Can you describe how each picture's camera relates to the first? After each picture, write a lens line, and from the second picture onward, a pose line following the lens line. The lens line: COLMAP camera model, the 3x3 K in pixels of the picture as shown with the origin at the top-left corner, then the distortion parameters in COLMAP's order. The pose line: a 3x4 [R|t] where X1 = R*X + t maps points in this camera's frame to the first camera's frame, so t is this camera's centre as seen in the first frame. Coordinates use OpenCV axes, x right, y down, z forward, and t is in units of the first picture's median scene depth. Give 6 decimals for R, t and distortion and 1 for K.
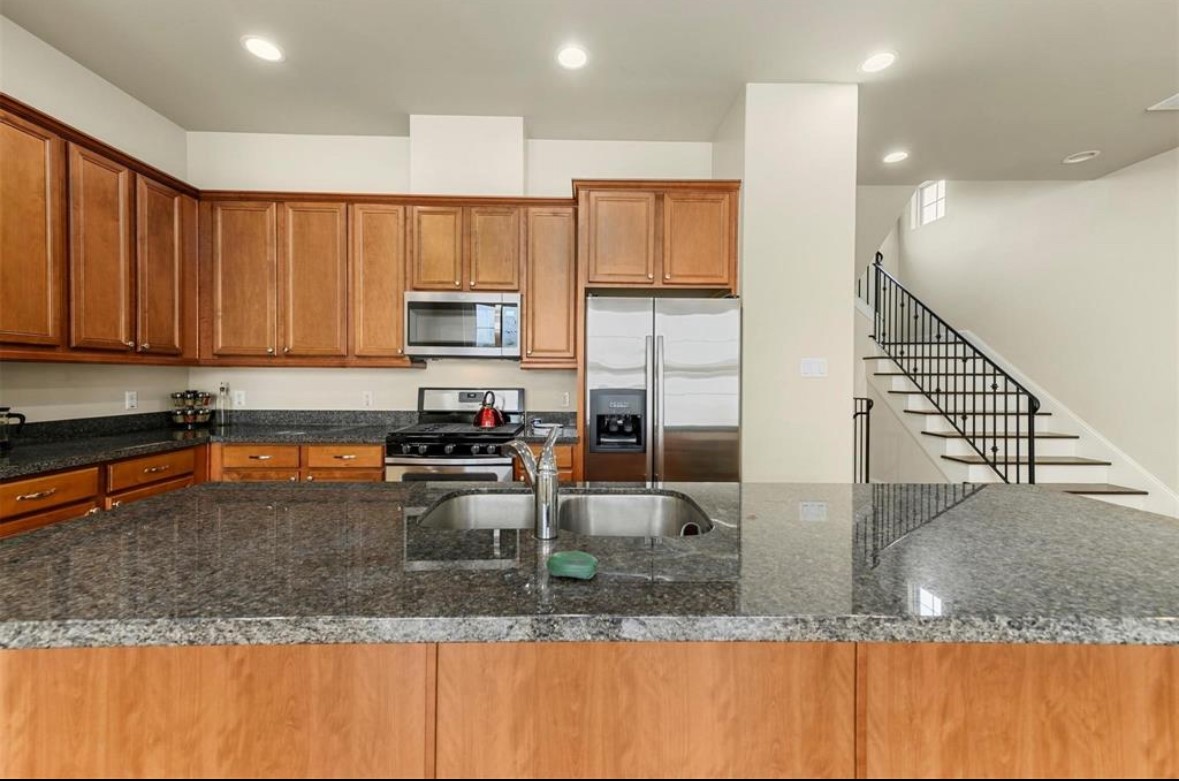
lens RADIAL K [[470.1, 0, 588.7], [0, 470.1, 379.8], [0, 0, 1]] dist [0.018452, 0.000076]
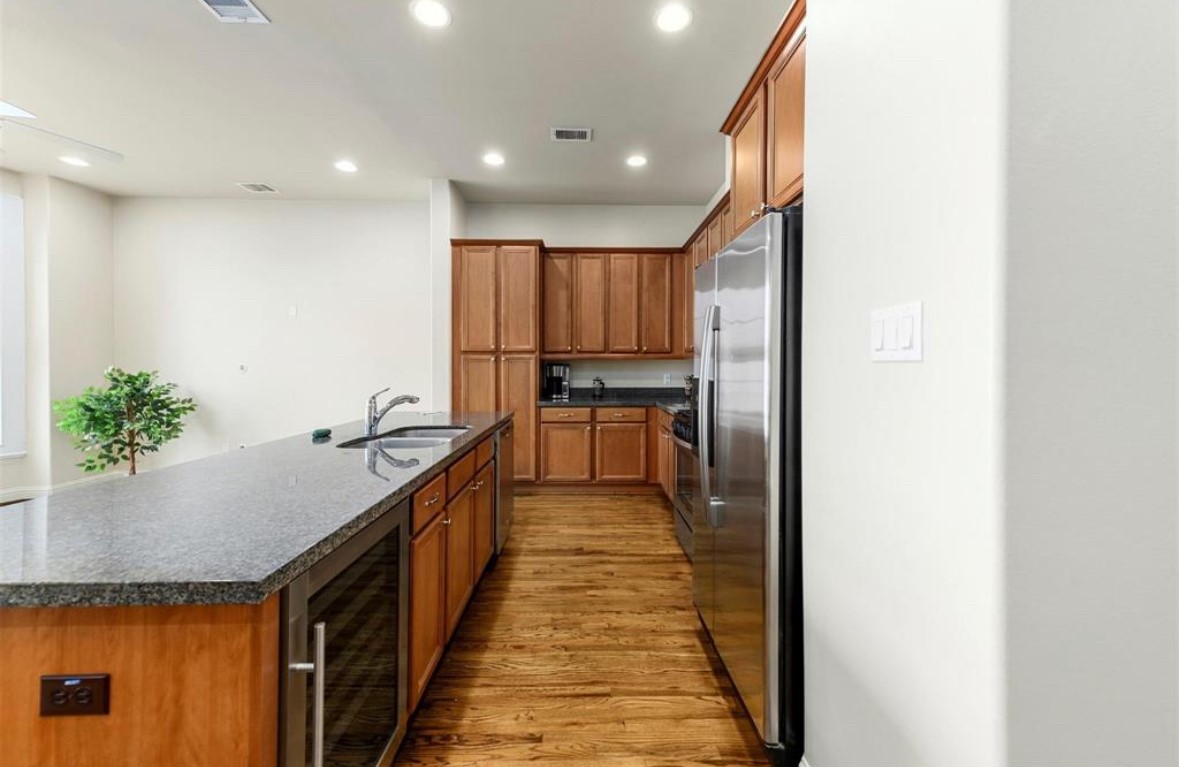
lens RADIAL K [[470.8, 0, 589.5], [0, 470.8, 383.5], [0, 0, 1]] dist [0.000644, -0.000033]
pose [[-0.000123, 0.030214, -0.999543, 0.755335], [-0.003202, 0.999538, 0.030214, 0.006387], [0.999995, 0.003205, -0.000026, 0.700865]]
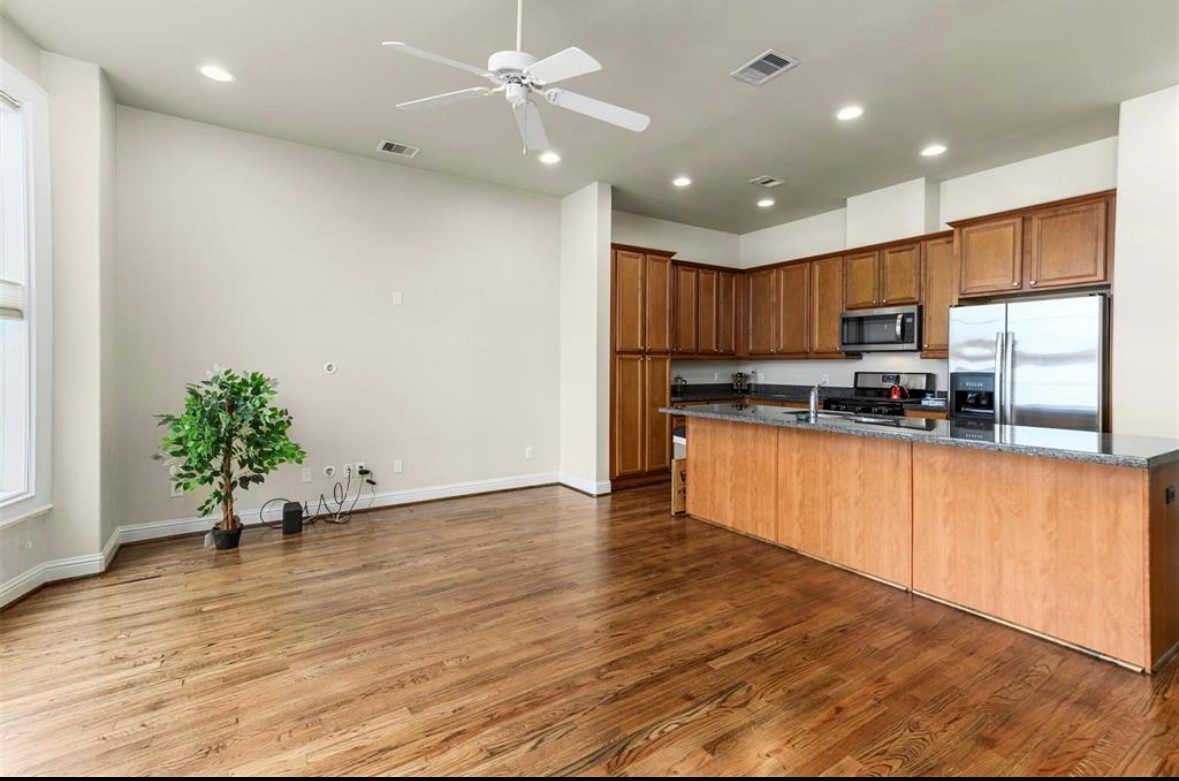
lens RADIAL K [[535.1, 0, 590.0], [0, 535.1, 367.5], [0, 0, 1]] dist [0.014787, 0.000332]
pose [[0.533822, -0.001263, -0.845596, 0.702671], [-0.002517, 0.999992, -0.003083, 0.010644], [0.845593, 0.003774, 0.533815, -0.697316]]
